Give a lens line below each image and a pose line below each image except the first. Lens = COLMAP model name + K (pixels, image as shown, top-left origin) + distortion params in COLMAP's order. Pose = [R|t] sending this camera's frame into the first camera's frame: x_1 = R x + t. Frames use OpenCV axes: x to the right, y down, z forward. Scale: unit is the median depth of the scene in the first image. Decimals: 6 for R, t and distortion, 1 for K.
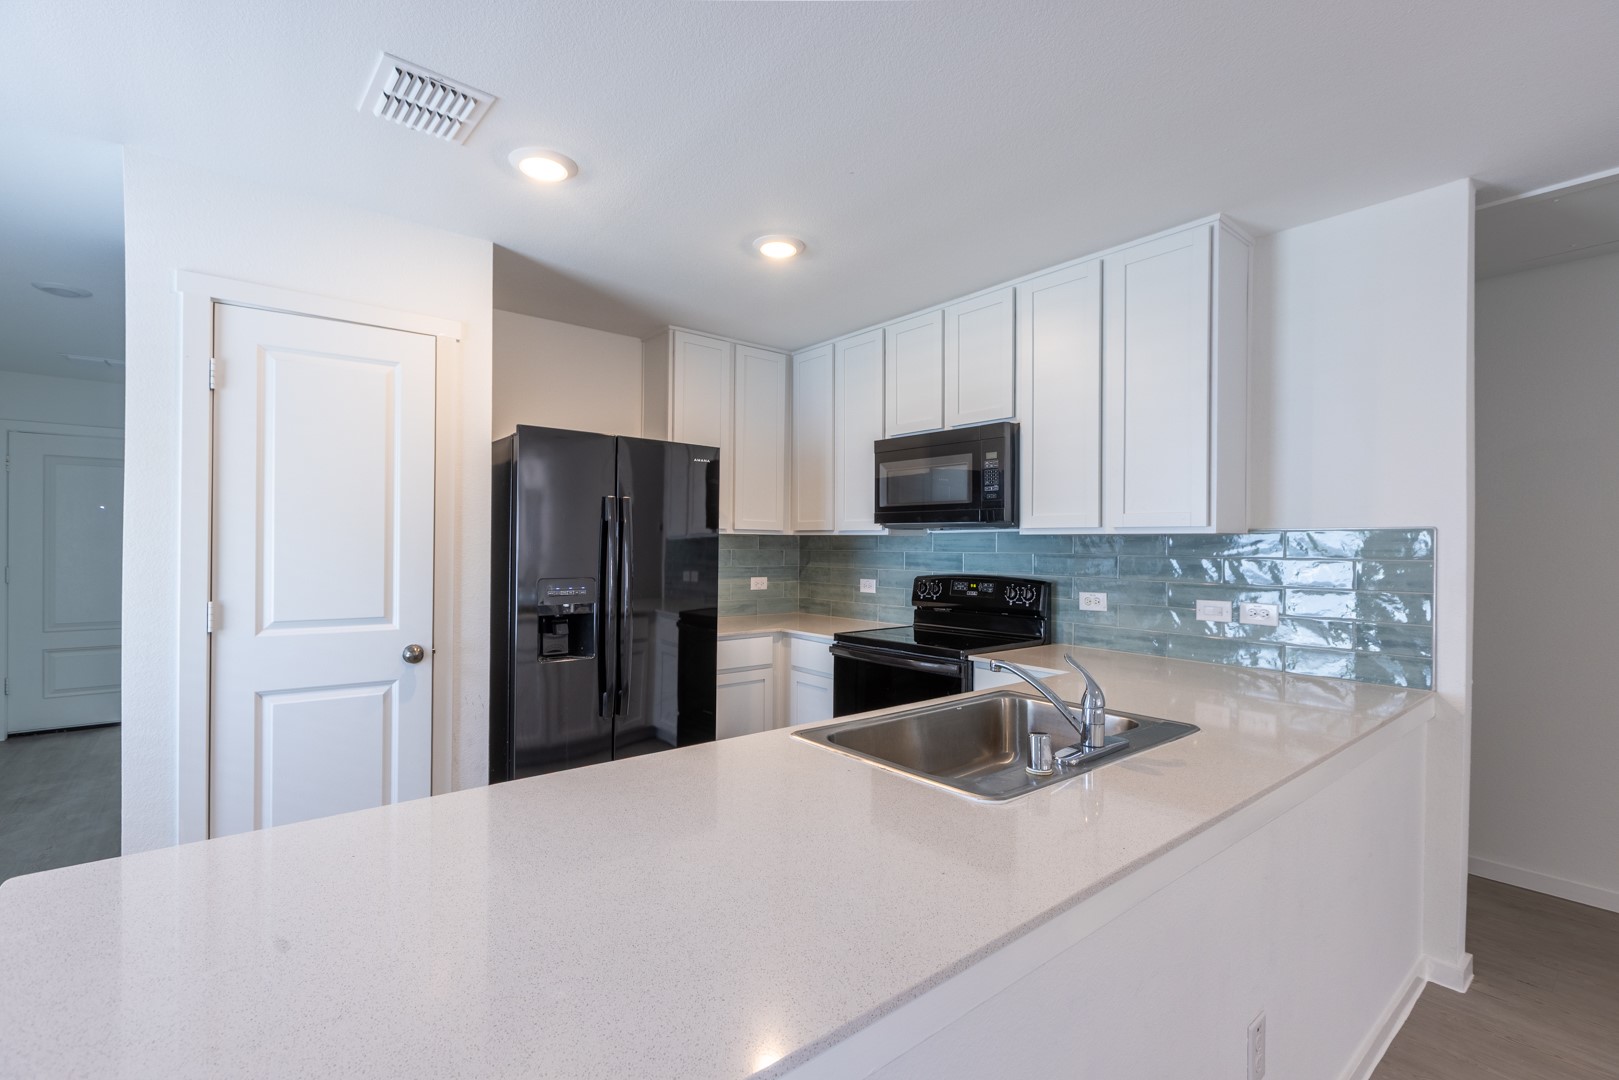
lens RADIAL K [[716.1, 0, 801.3], [0, 716.1, 545.6], [0, 0, 1]] dist [0.003003, 0.000184]
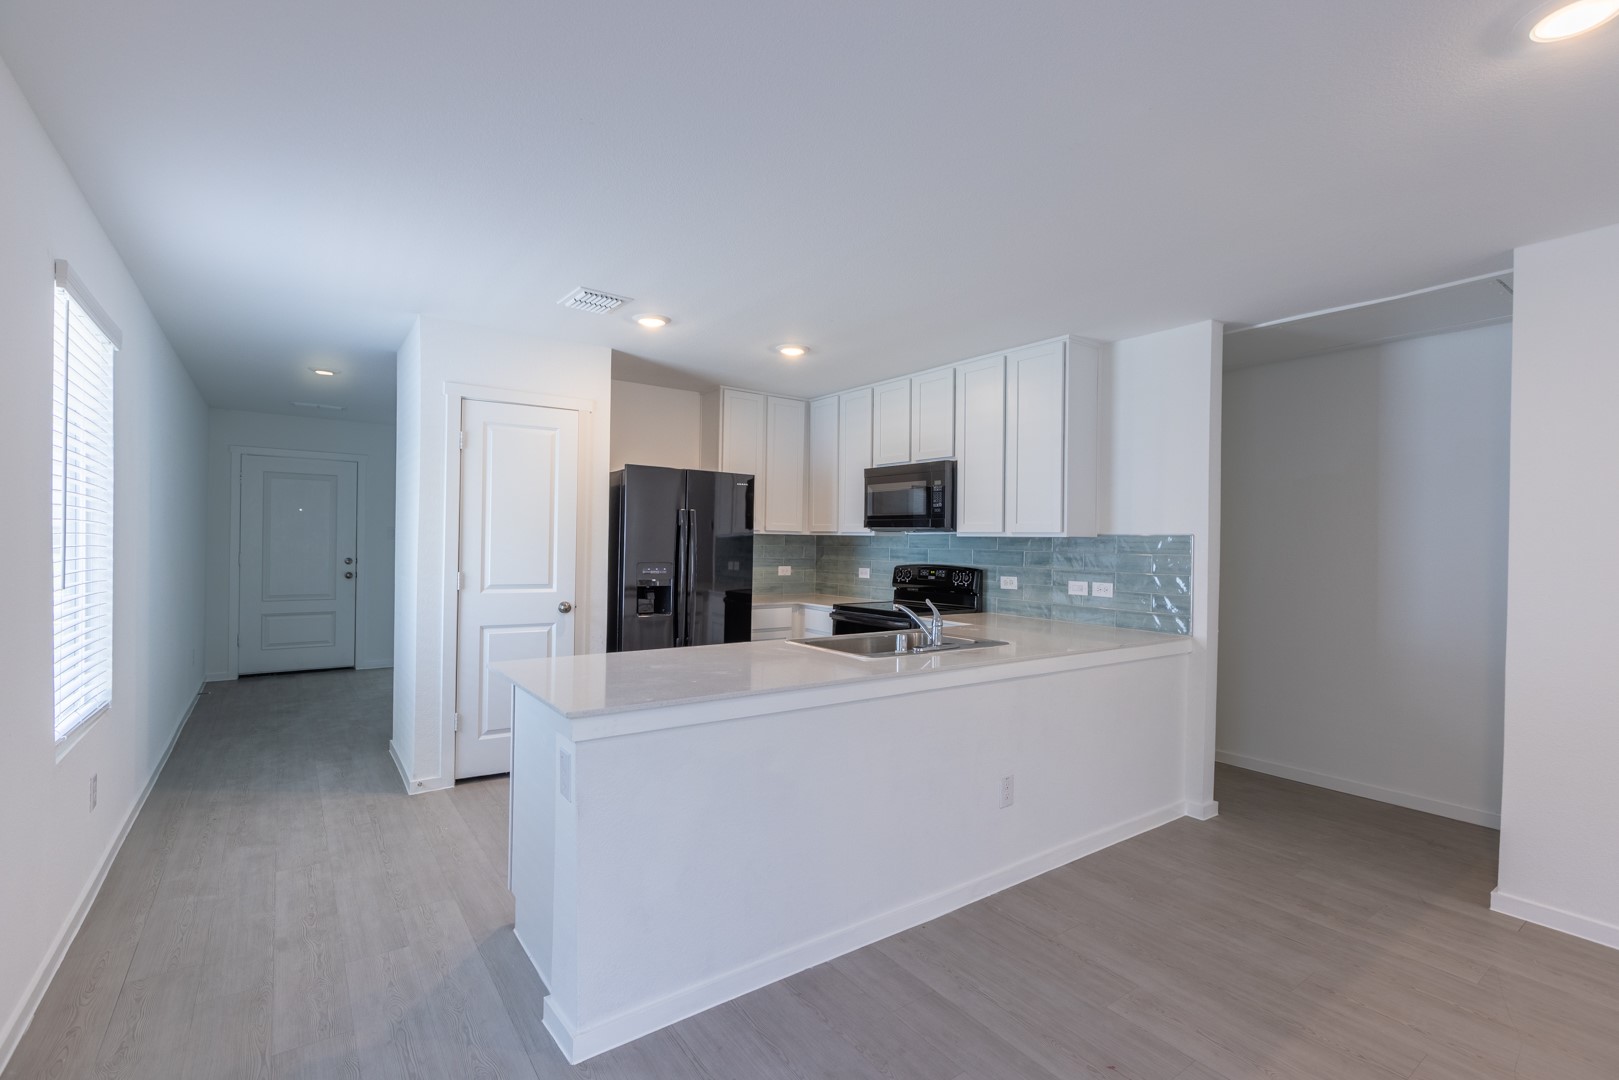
lens RADIAL K [[716.1, 0, 801.3], [0, 716.1, 545.6], [0, 0, 1]] dist [0.003003, 0.000184]
pose [[0.998296, 0.008651, -0.057707, 0.063721], [-0.008438, 0.999957, 0.003919, 0.000290], [0.057738, -0.003425, 0.998326, -0.433210]]
